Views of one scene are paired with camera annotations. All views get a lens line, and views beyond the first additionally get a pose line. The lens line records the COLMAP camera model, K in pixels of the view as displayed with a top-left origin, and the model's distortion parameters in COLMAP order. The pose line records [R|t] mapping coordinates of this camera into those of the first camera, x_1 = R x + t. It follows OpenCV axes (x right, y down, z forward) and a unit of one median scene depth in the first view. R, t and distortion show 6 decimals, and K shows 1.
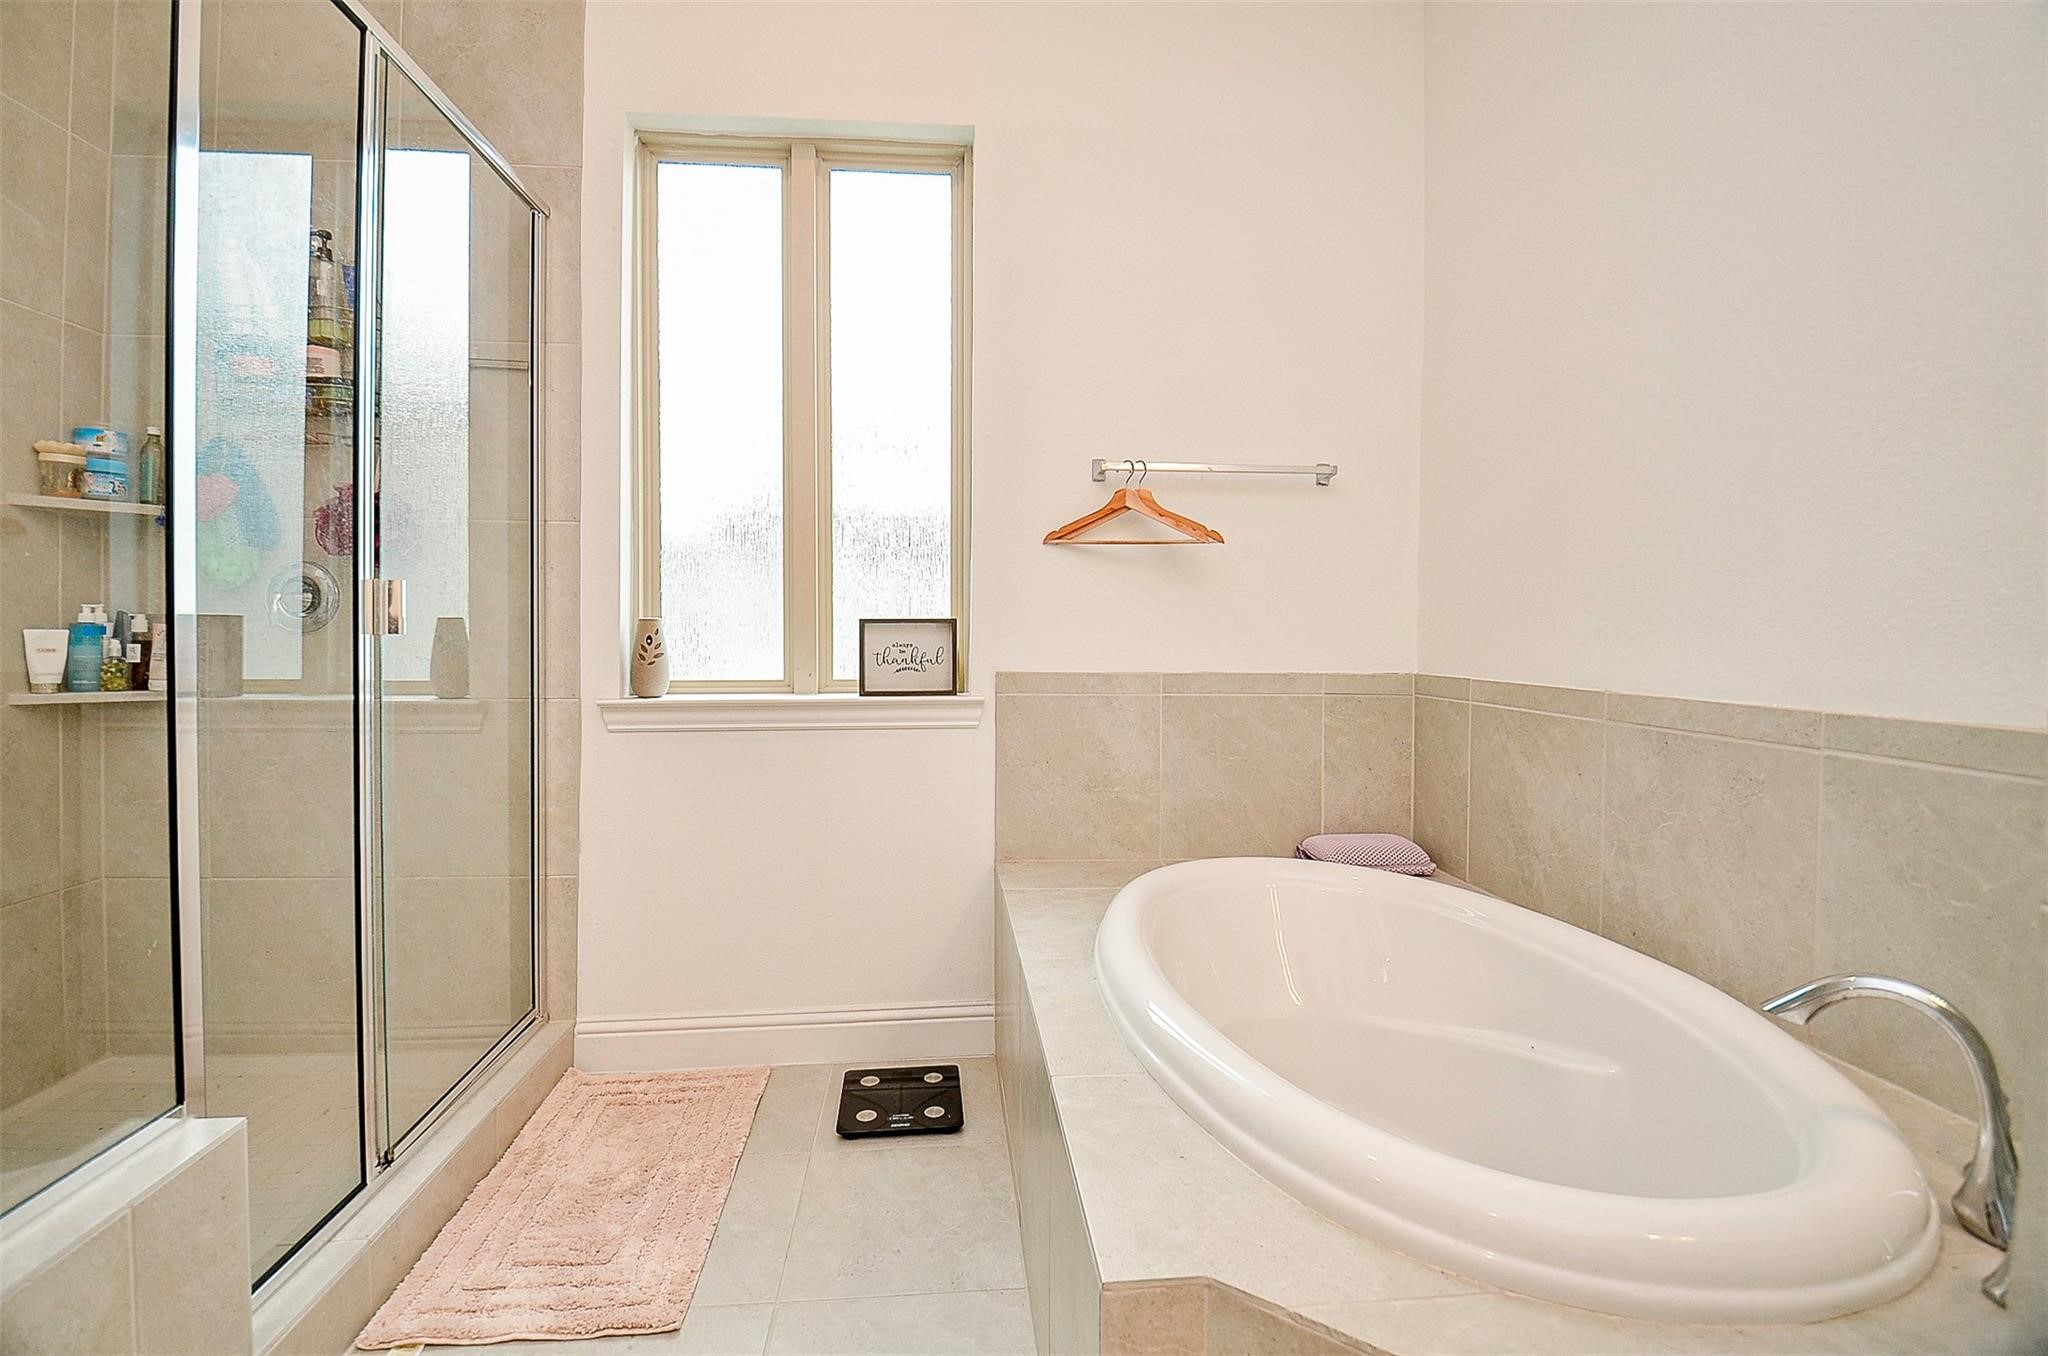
lens RADIAL K [[908.2, 0, 1006.2], [0, 908.2, 641.3], [0, 0, 1]] dist [0.000641, -0.016016]
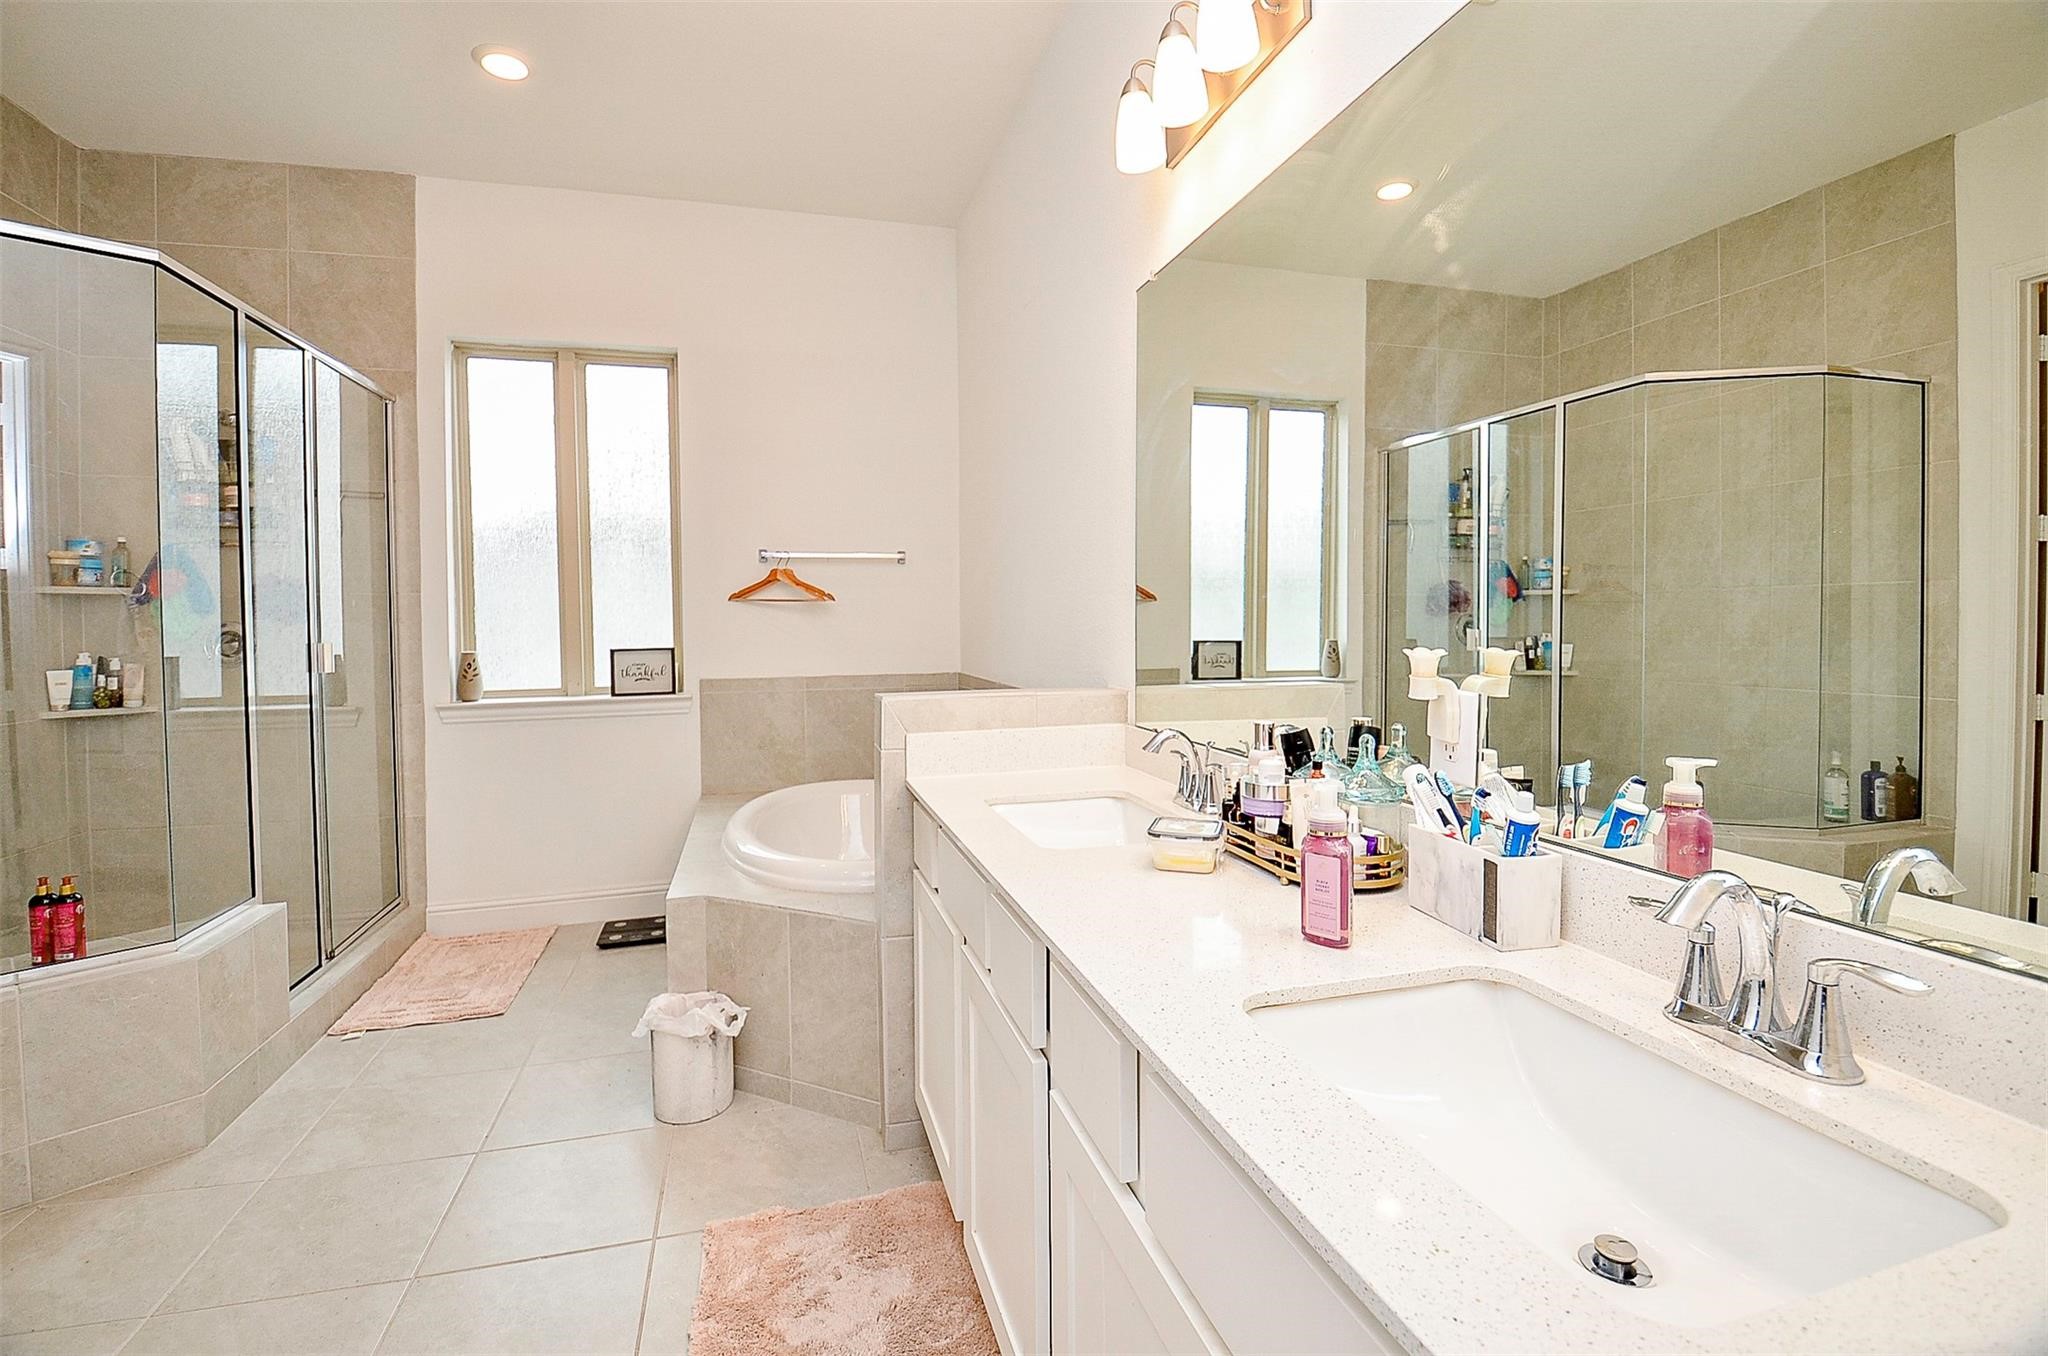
lens RADIAL K [[908.2, 0, 1006.2], [0, 908.2, 641.3], [0, 0, 1]] dist [0.000641, -0.016016]
pose [[0.981576, -0.020513, 0.189966, 0.236682], [0.018838, 0.999766, 0.010619, -0.044467], [-0.190140, -0.006844, 0.981733, -0.762499]]
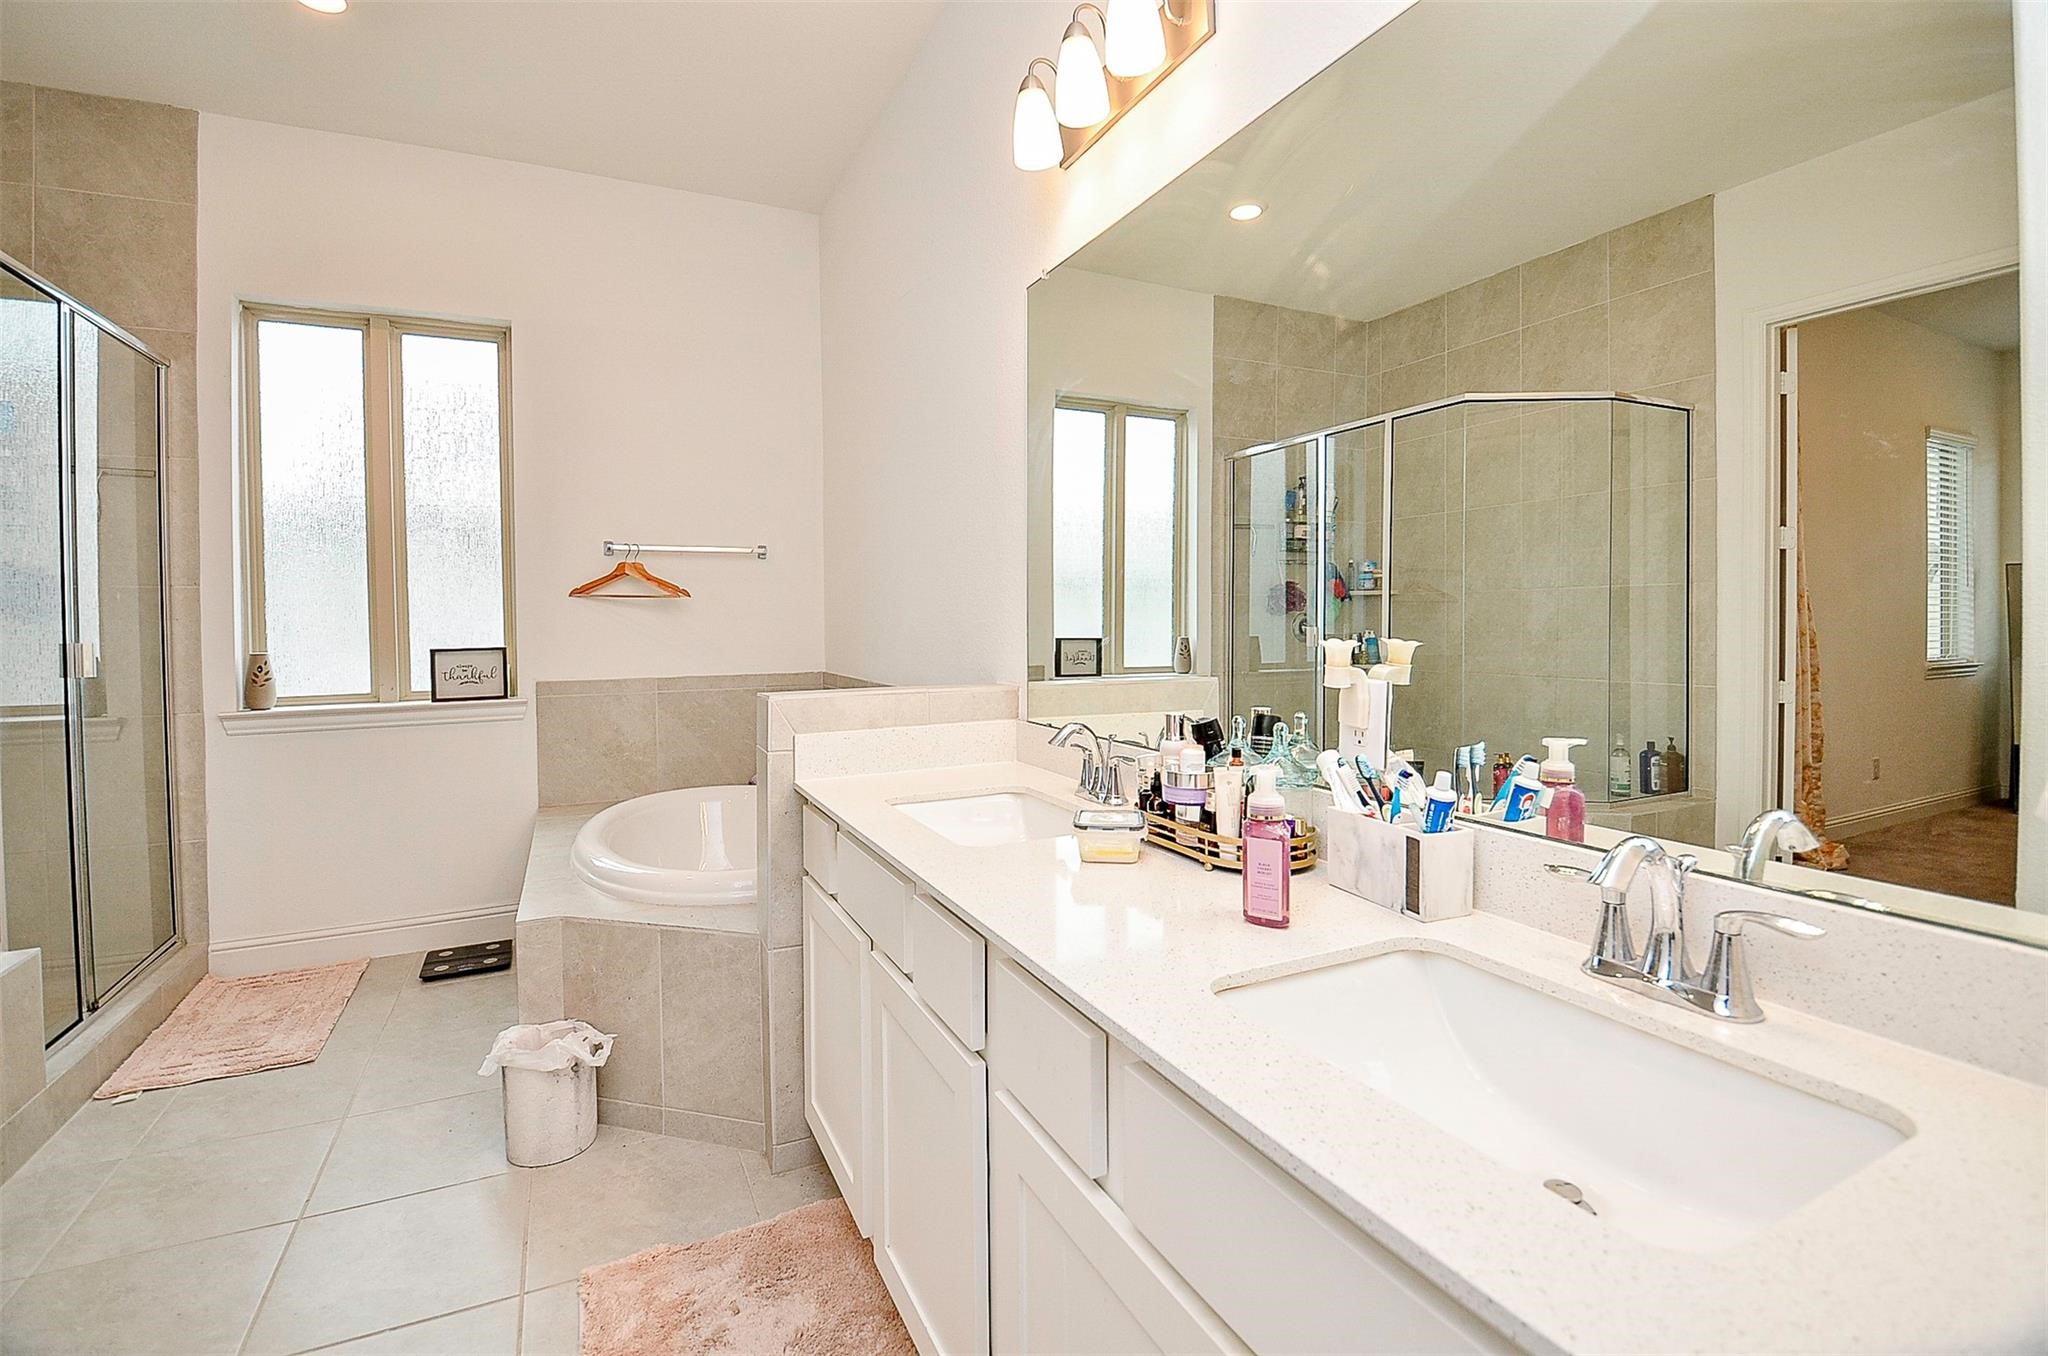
lens RADIAL K [[909.9, 0, 1006.5], [0, 909.9, 636.6], [0, 0, 1]] dist [0.000683, -0.017498]
pose [[0.932428, -0.022342, 0.360663, 0.184927], [0.020621, 0.999750, 0.008619, -0.040696], [-0.360766, -0.000599, 0.932656, -0.736623]]
